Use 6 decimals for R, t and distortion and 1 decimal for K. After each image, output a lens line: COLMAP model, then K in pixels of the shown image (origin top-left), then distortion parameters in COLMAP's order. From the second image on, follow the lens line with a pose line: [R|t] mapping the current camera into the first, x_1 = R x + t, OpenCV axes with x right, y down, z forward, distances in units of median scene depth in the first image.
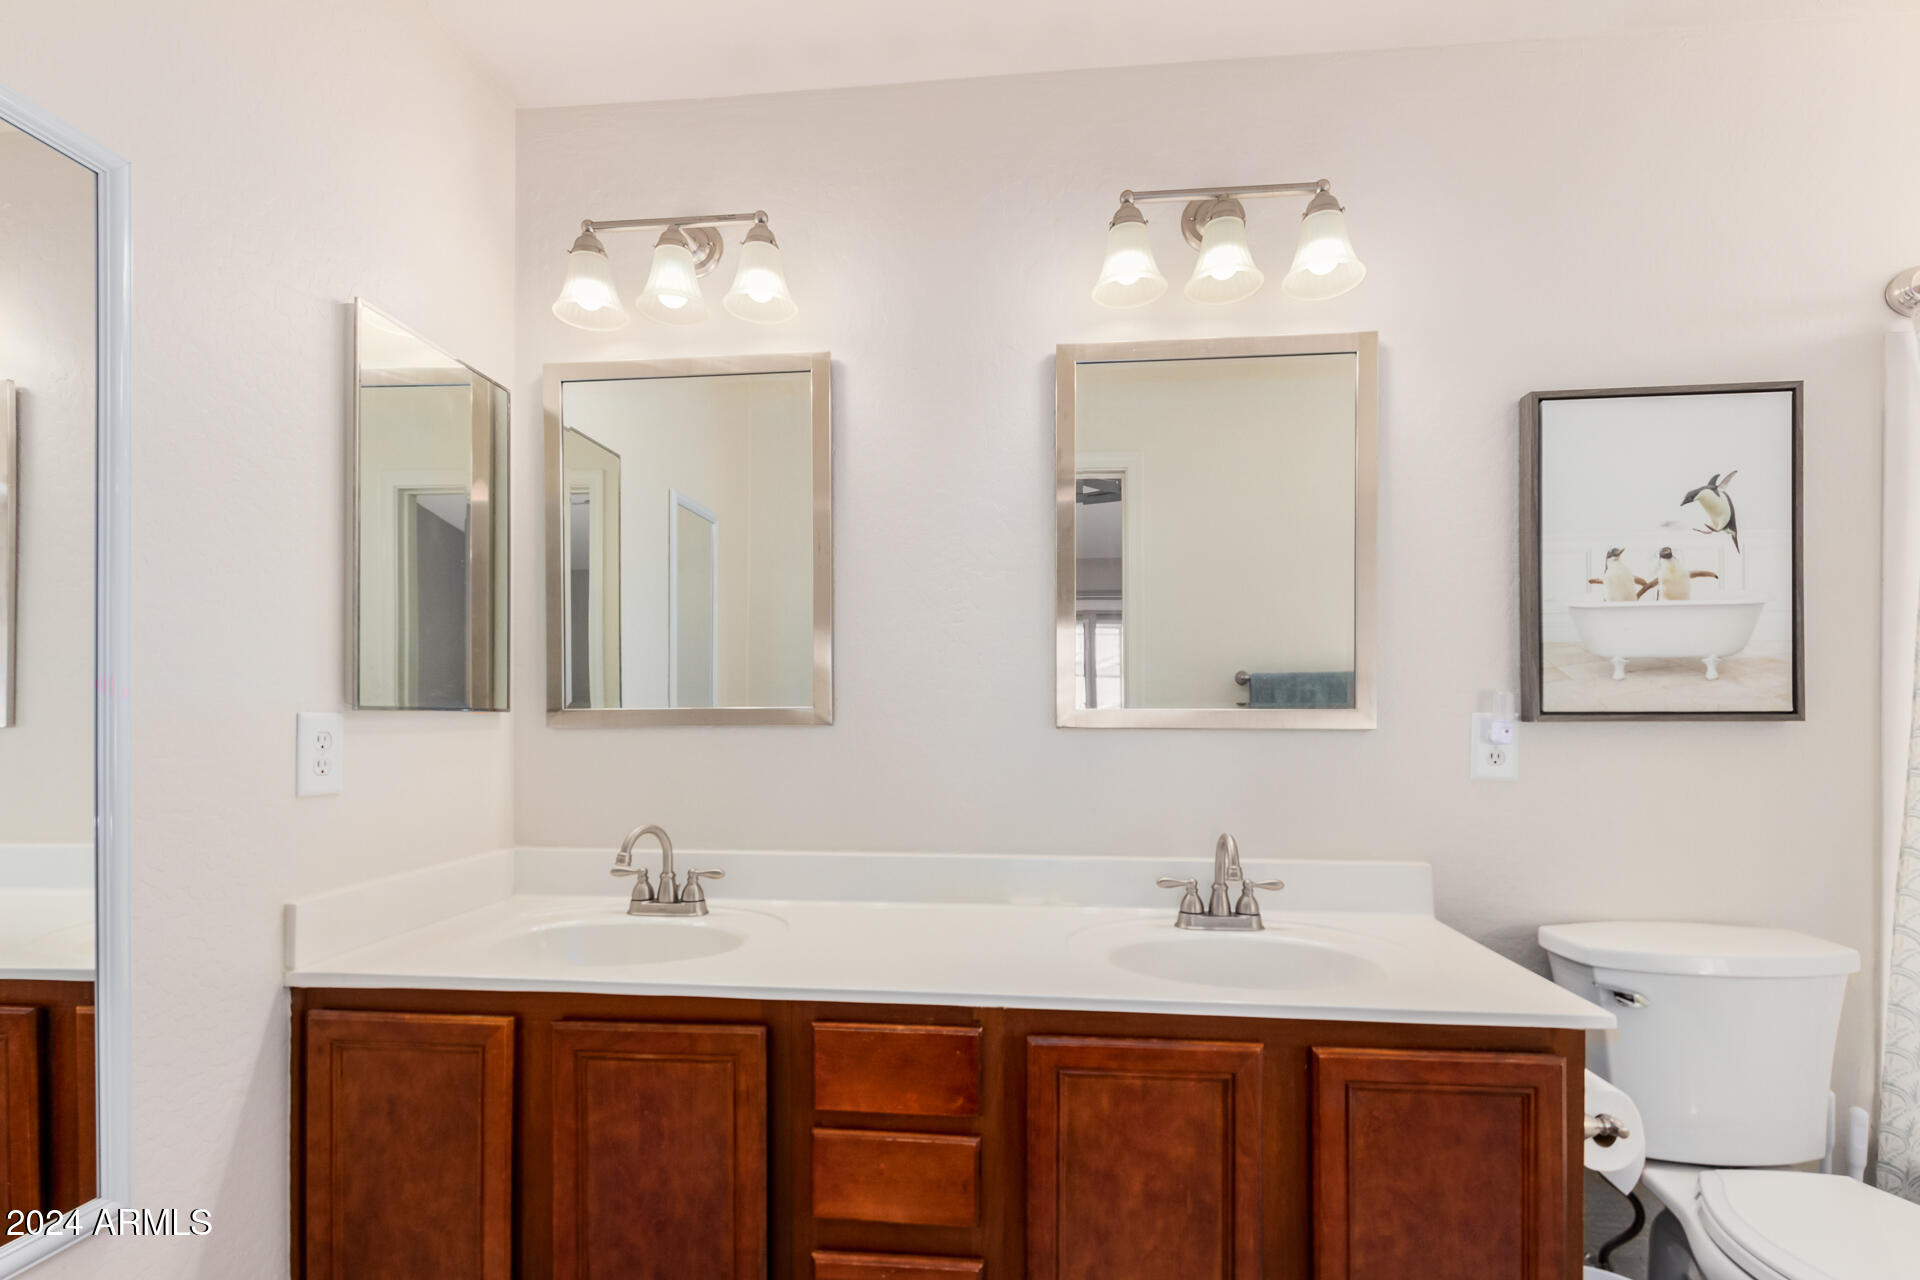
lens RADIAL K [[894.5, 0, 952.7], [0, 894.5, 718.1], [0, 0, 1]] dist [0.014547, -0.004593]
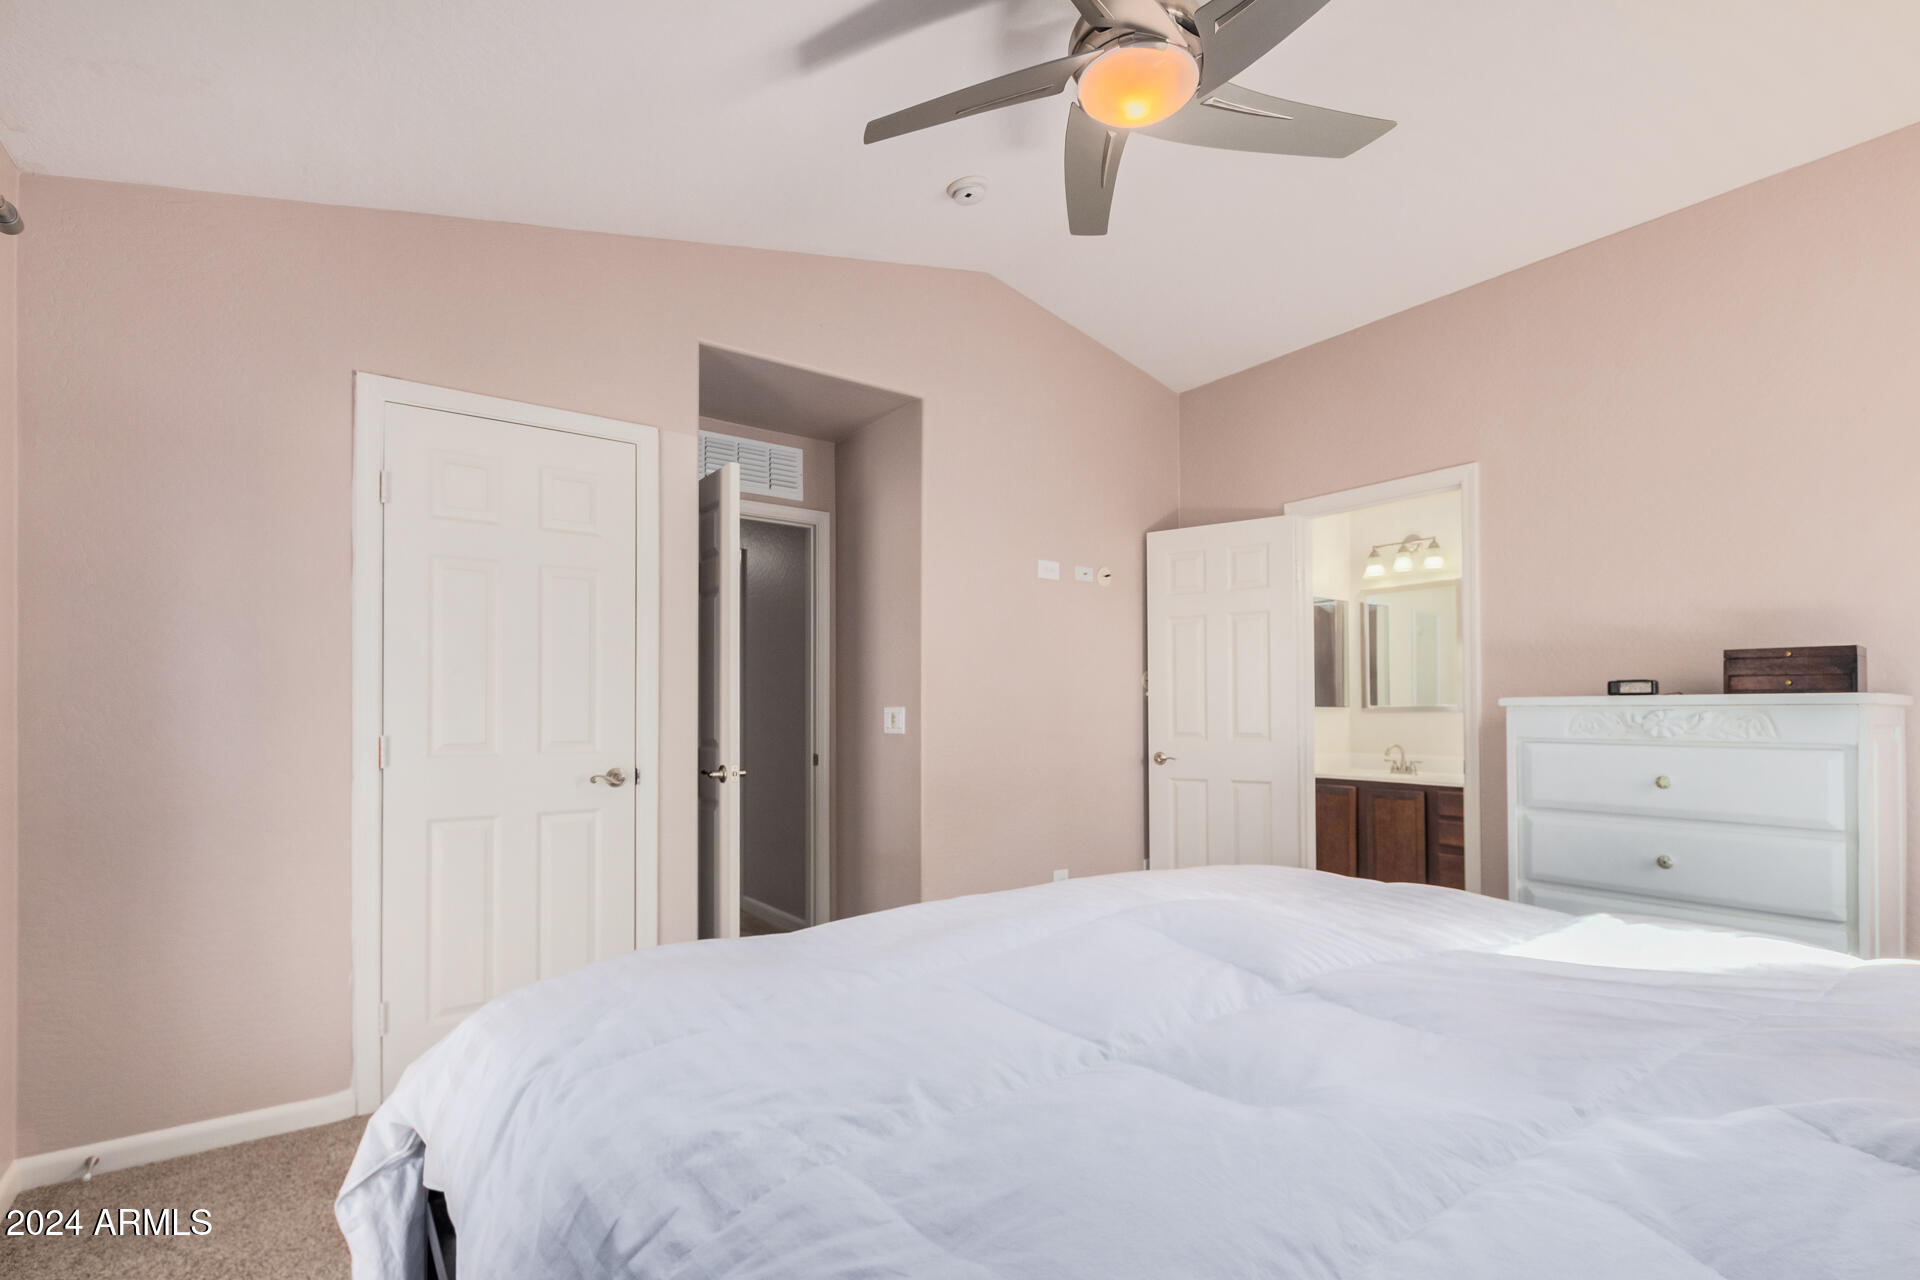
lens RADIAL K [[894.5, 0, 966.2], [0, 894.5, 703.6], [0, 0, 1]] dist [0.014547, -0.004593]
pose [[0.677094, -0.014213, -0.735760, 0.959553], [0.004718, 0.999877, -0.014973, 0.022588], [0.735882, 0.006666, 0.677077, -2.240352]]
